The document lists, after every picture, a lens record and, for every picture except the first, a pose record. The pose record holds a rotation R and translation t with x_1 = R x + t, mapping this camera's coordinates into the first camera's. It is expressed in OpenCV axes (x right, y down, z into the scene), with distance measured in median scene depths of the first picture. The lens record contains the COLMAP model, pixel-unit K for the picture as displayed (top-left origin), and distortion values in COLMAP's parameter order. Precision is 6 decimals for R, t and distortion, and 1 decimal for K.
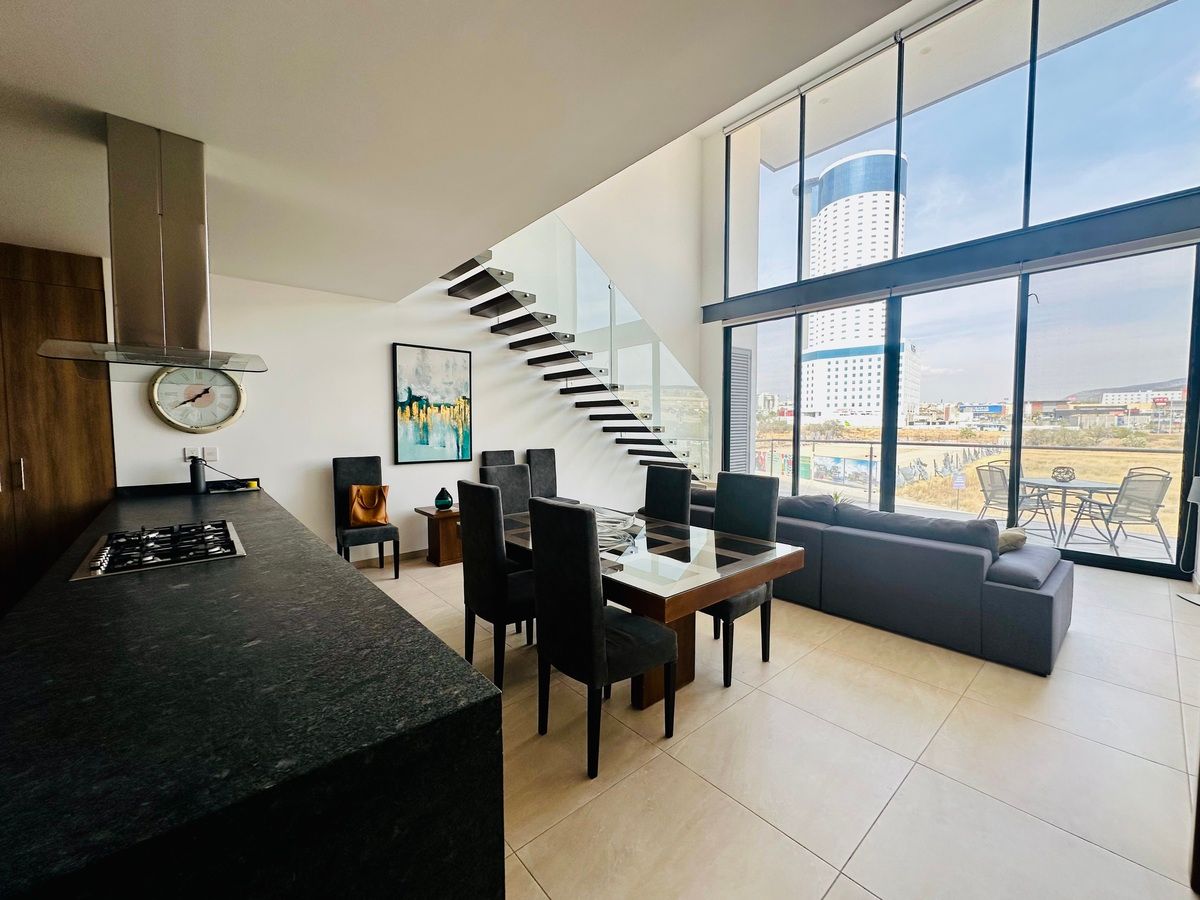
lens RADIAL K [[478.1, 0, 599.3], [0, 478.1, 451.8], [0, 0, 1]] dist [-0.002328, 0.000871]
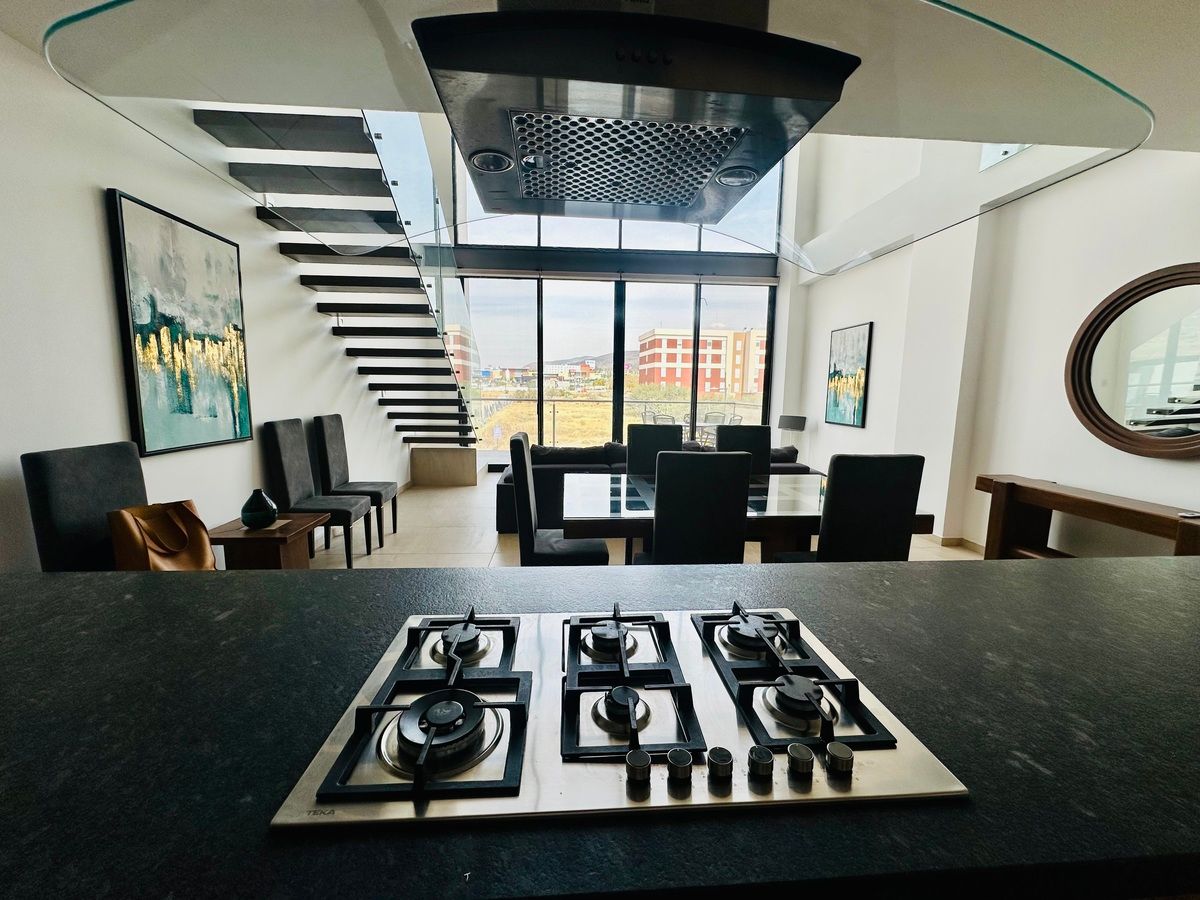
lens RADIAL K [[478.1, 0, 597.7], [0, 478.1, 447.9], [0, 0, 1]] dist [-0.002328, 0.000871]
pose [[0.603267, -0.091681, 0.792252, -0.511524], [0.031917, 0.995350, 0.090881, -0.010822], [-0.796900, -0.029539, 0.603388, 0.341248]]
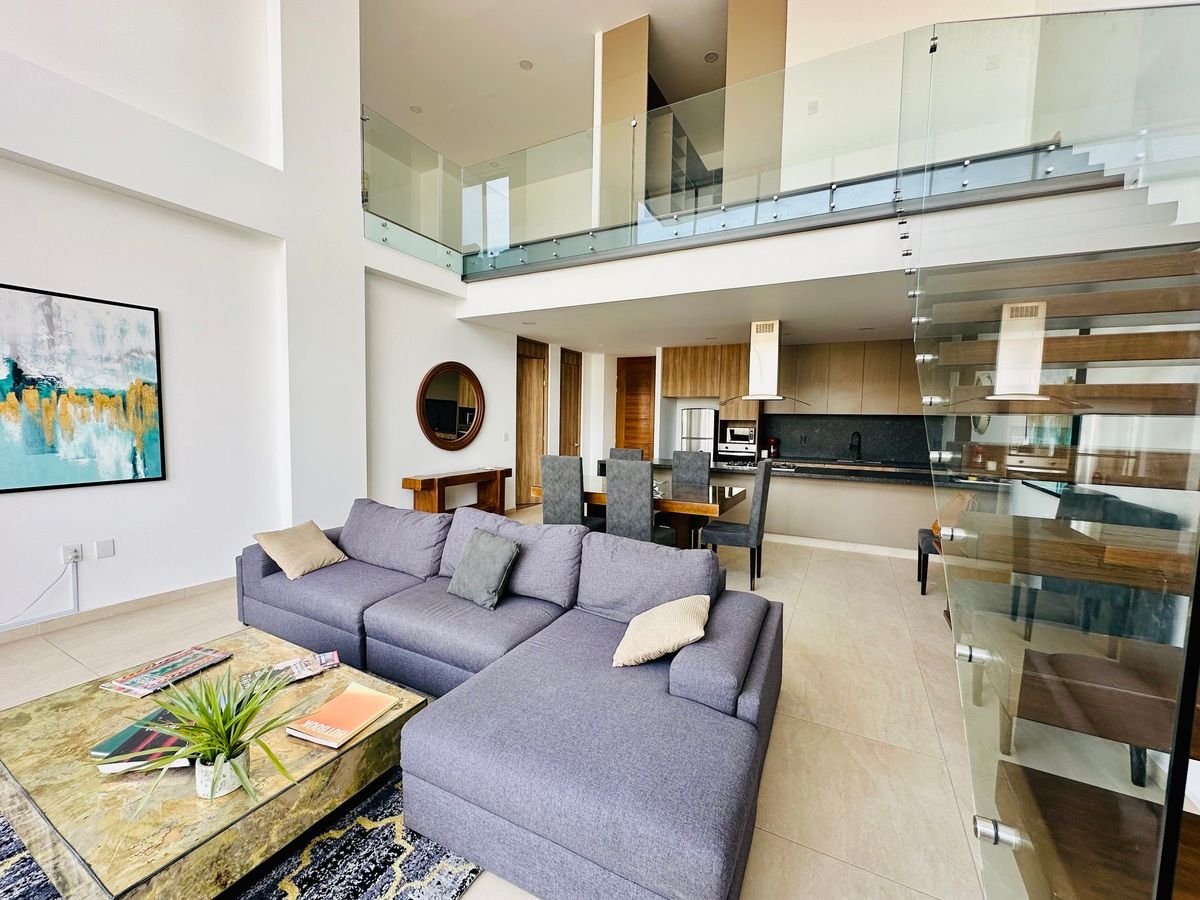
lens RADIAL K [[478.1, 0, 596.5], [0, 478.1, 450.0], [0, 0, 1]] dist [-0.002328, 0.000871]
pose [[-0.936225, 0.008511, -0.351298, 0.413625], [-0.035276, 0.992380, 0.118055, -0.081830], [0.349626, 0.122919, -0.928791, 1.389774]]
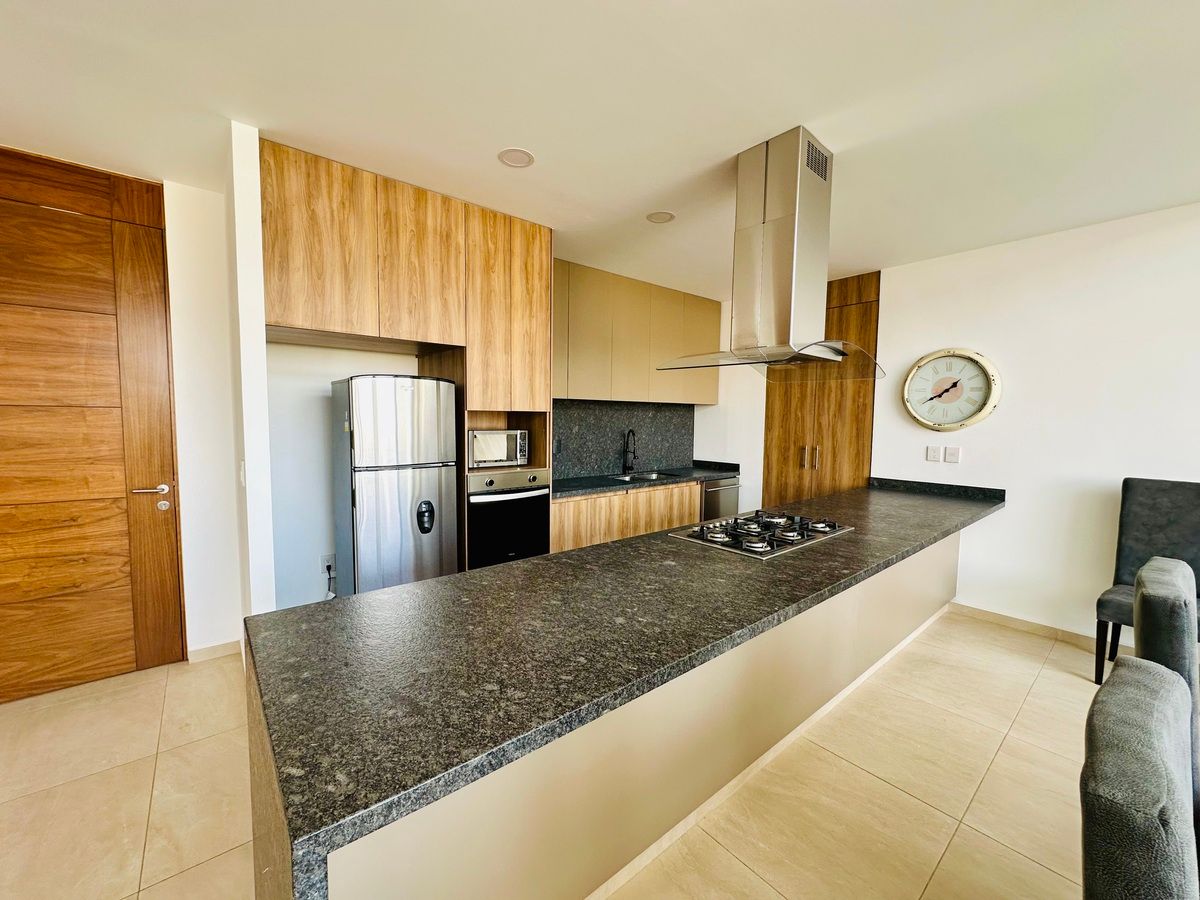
lens RADIAL K [[478.1, 0, 598.0], [0, 478.1, 451.0], [0, 0, 1]] dist [-0.002328, 0.000871]
pose [[-0.017742, 0.075863, -0.996960, 0.075493], [-0.072156, 0.994420, 0.076953, -0.018398], [0.997236, 0.073302, -0.012169, 0.272135]]
